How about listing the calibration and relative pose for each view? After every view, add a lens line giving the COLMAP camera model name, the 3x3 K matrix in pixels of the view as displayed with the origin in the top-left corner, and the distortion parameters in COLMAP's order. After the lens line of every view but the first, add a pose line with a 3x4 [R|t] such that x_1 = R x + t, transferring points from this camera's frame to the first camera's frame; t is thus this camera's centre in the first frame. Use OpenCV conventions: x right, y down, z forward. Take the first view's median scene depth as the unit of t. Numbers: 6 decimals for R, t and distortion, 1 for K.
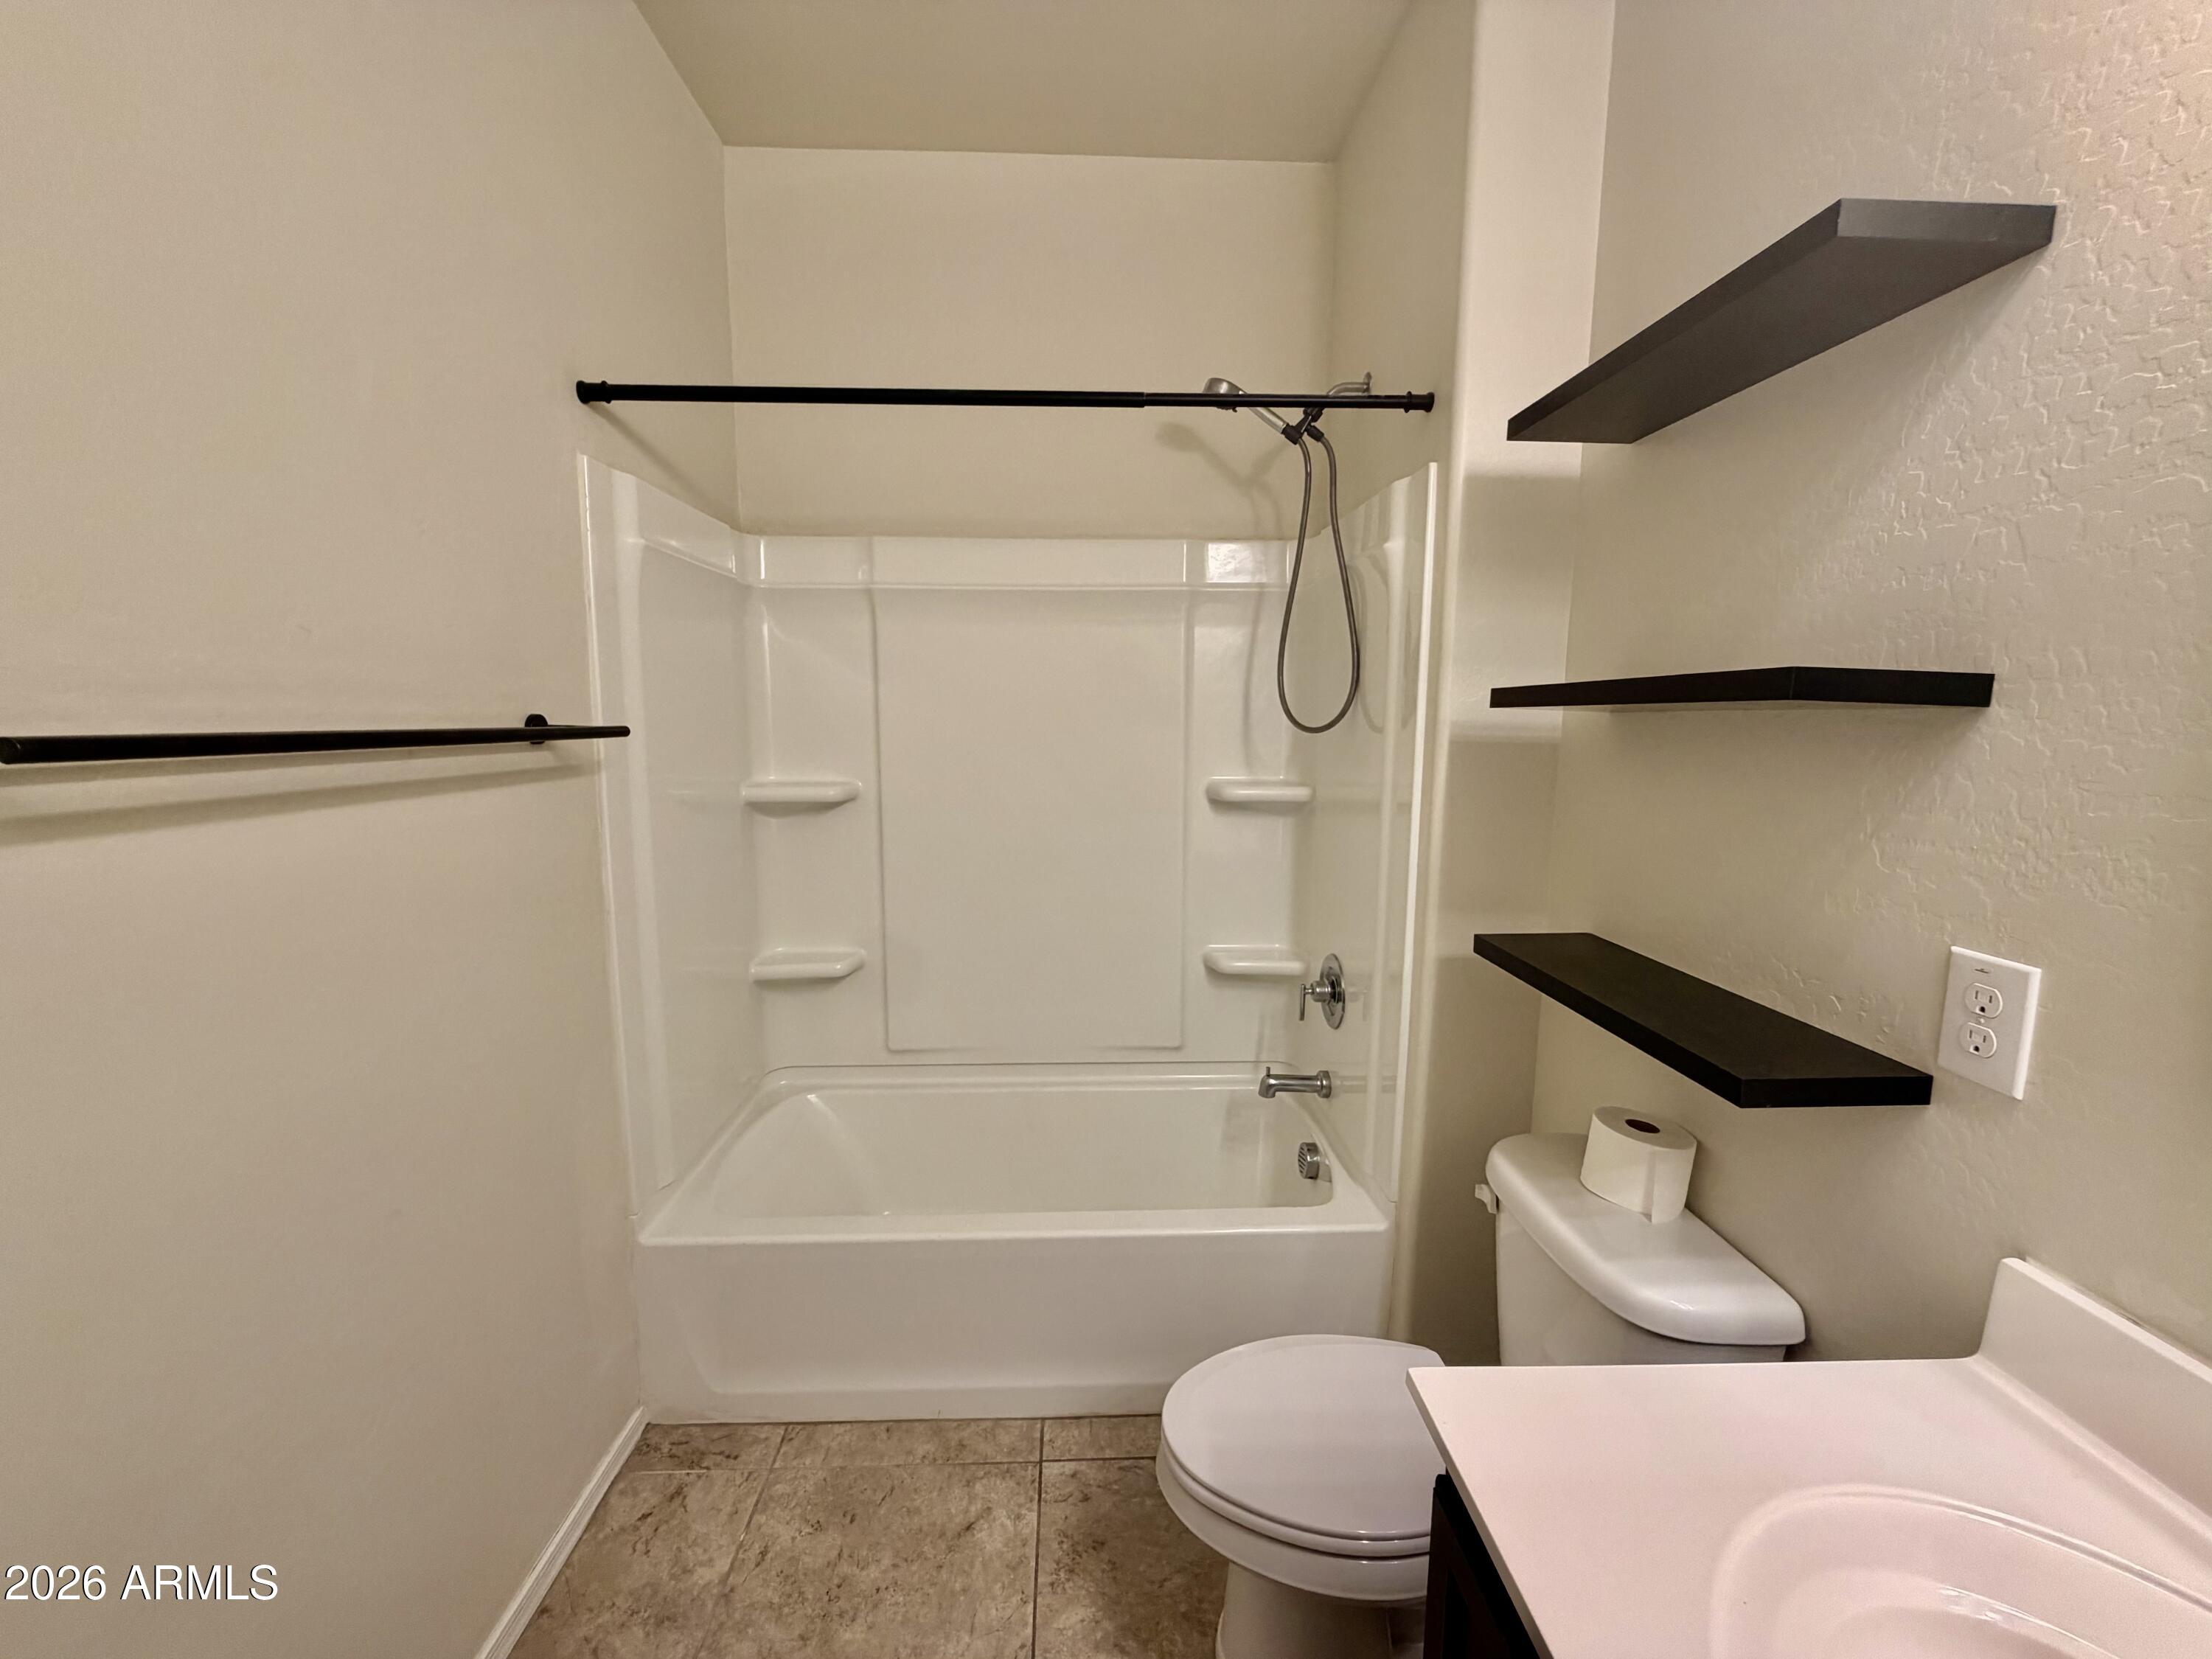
lens RADIAL K [[881.9, 0, 1102.7], [0, 881.9, 829.2], [0, 0, 1]] dist [0.000040, -0.000472]
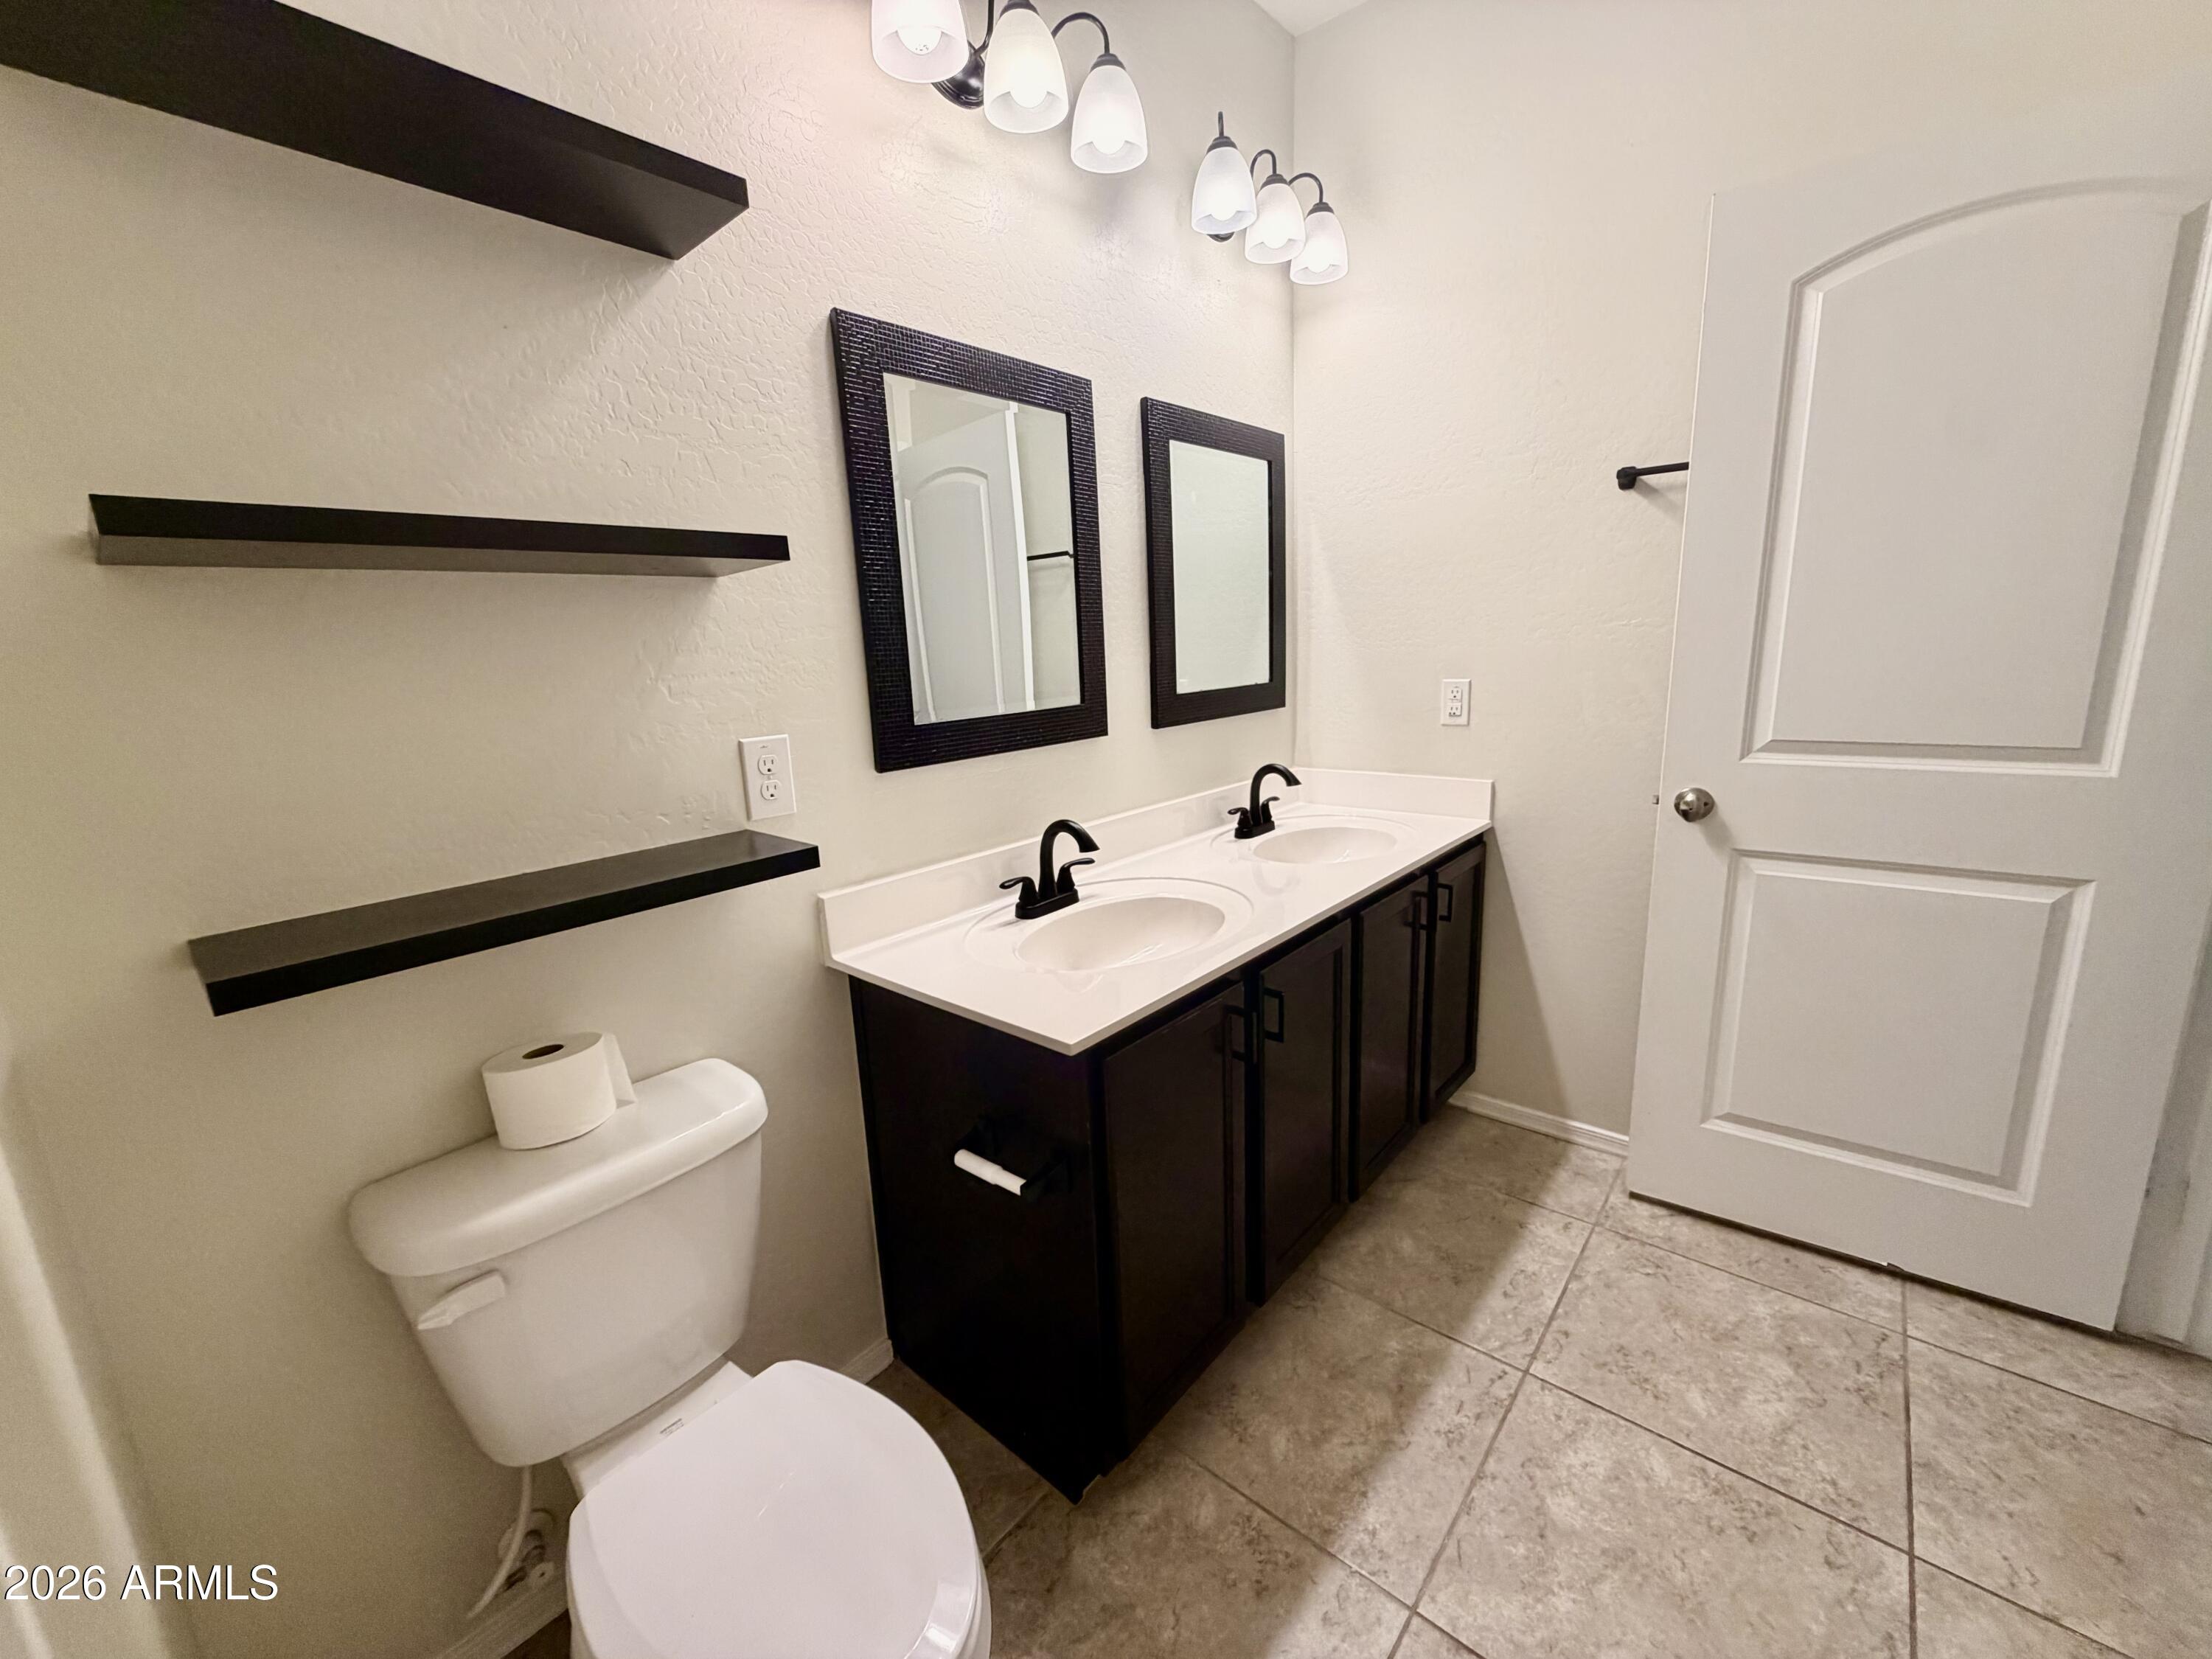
lens RADIAL K [[856.8, 0, 1073.7], [0, 856.8, 825.8], [0, 0, 1]] dist [0.001181, 0.000182]
pose [[-0.729420, -0.108971, 0.675331, -0.465062], [0.126169, 0.948862, 0.289382, -0.080598], [-0.672331, 0.296287, -0.678370, 1.656015]]
